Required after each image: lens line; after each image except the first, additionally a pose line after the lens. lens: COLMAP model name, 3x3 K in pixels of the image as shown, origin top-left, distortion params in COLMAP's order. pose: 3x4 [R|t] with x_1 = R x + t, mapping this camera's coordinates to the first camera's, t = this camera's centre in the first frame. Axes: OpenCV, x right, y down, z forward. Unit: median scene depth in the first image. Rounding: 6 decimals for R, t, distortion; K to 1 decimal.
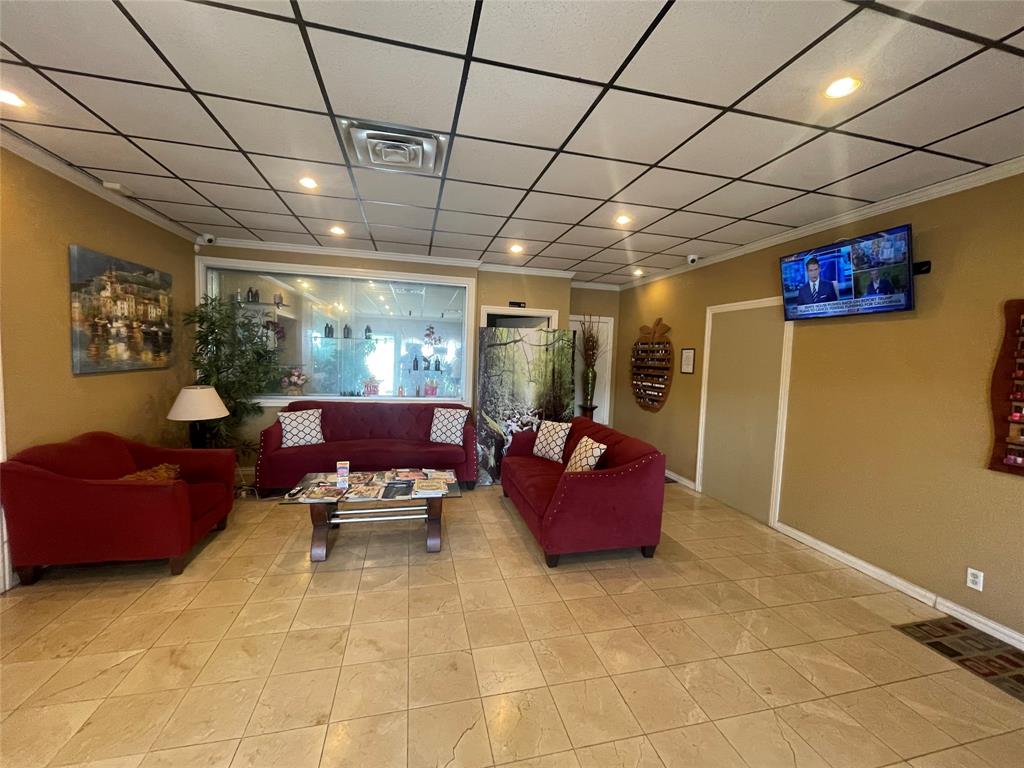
lens RADIAL K [[415.4, 0, 511.4], [0, 415.4, 379.9], [0, 0, 1]] dist [-0.003990, 0.001119]
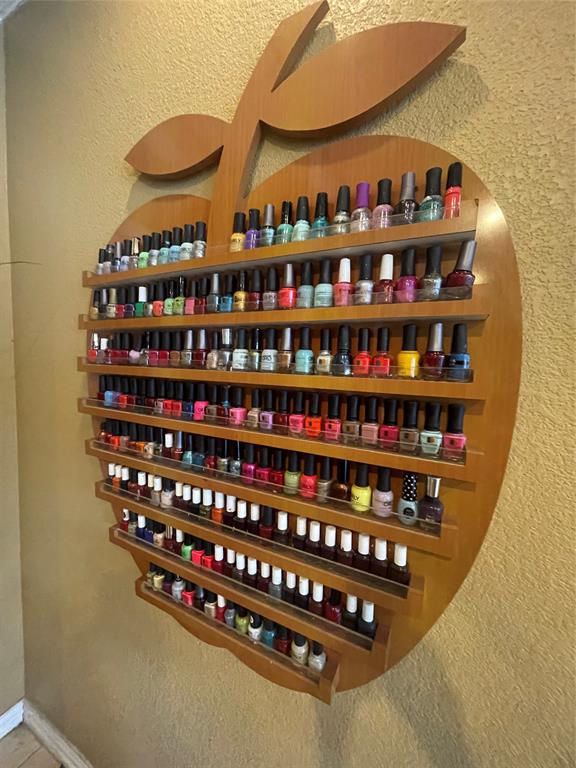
lens RADIAL K [[311.6, 0, 288.6], [0, 311.6, 383.3], [0, 0, 1]] dist [-0.003990, 0.001119]
pose [[0.666021, -0.074930, 0.742160, 0.325088], [0.037693, 0.997052, 0.066839, -0.049240], [-0.744980, -0.016541, 0.666882, 1.118892]]
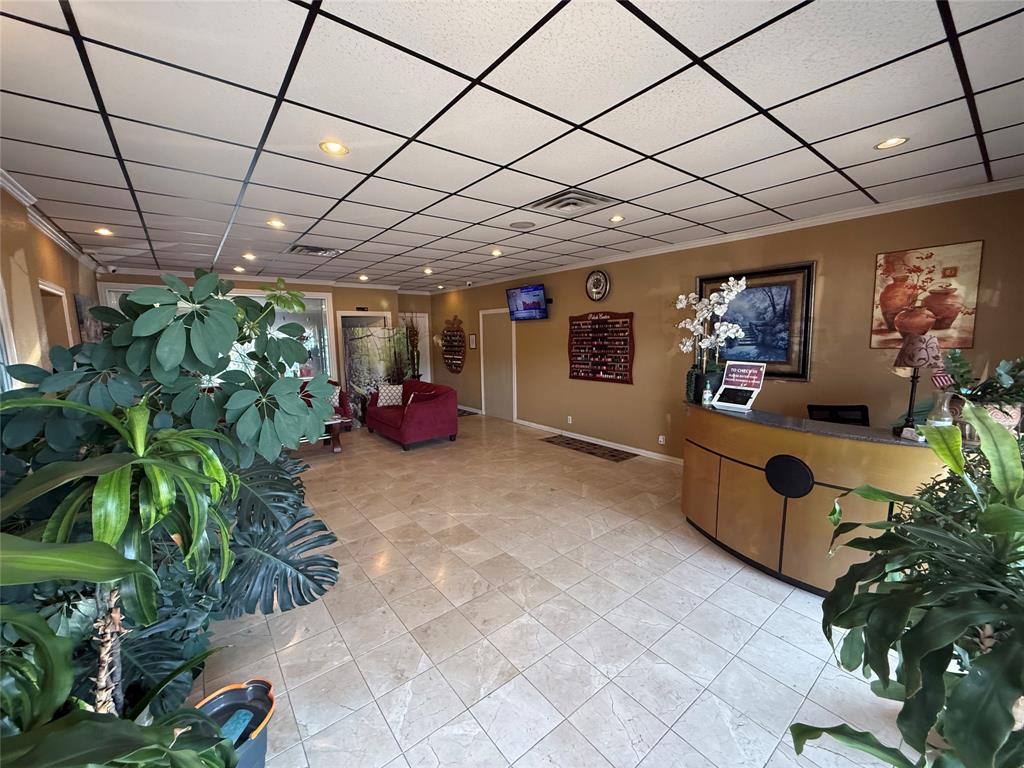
lens RADIAL K [[409.3, 0, 509.6], [0, 409.3, 386.6], [0, 0, 1]] dist [-0.002762, 0.000621]
pose [[0.907269, -0.104059, 0.407473, -0.156128], [0.073424, 0.993217, 0.090159, -0.001692], [-0.414091, -0.051881, 0.908756, -0.654025]]
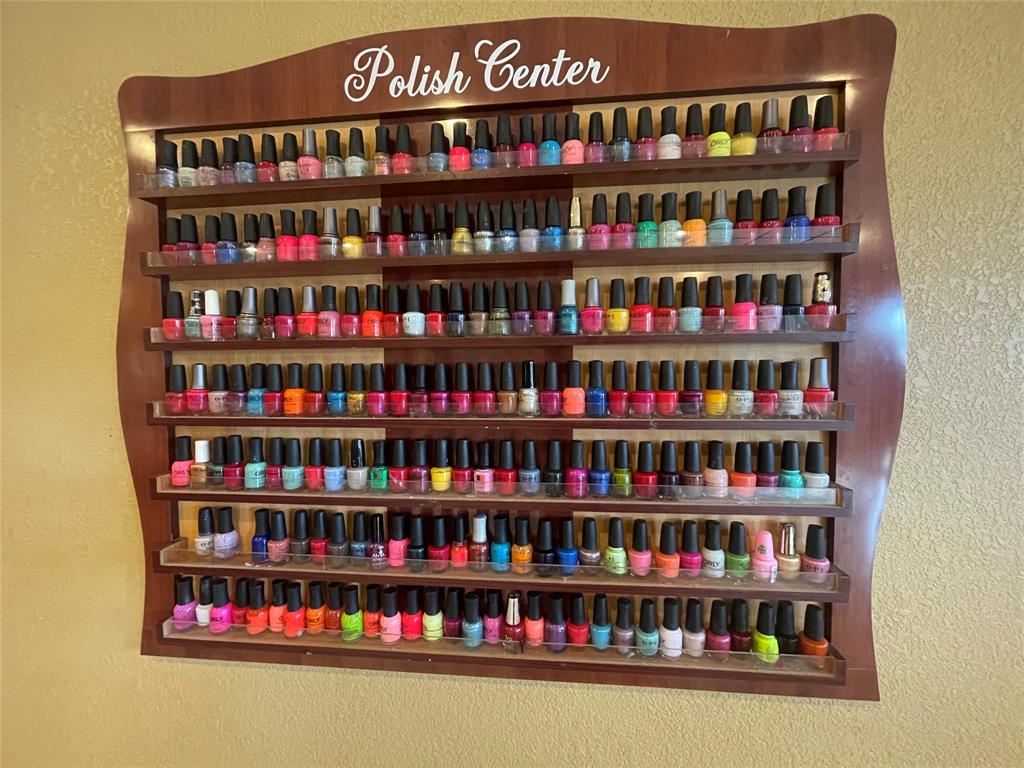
lens RADIAL K [[415.4, 0, 512.1], [0, 415.4, 385.6], [0, 0, 1]] dist [-0.003990, 0.001119]
pose [[0.335774, -0.046283, 0.940805, 0.494110], [0.072401, 0.997105, 0.023213, 0.015834], [-0.939156, 0.060321, 0.338153, 0.323305]]
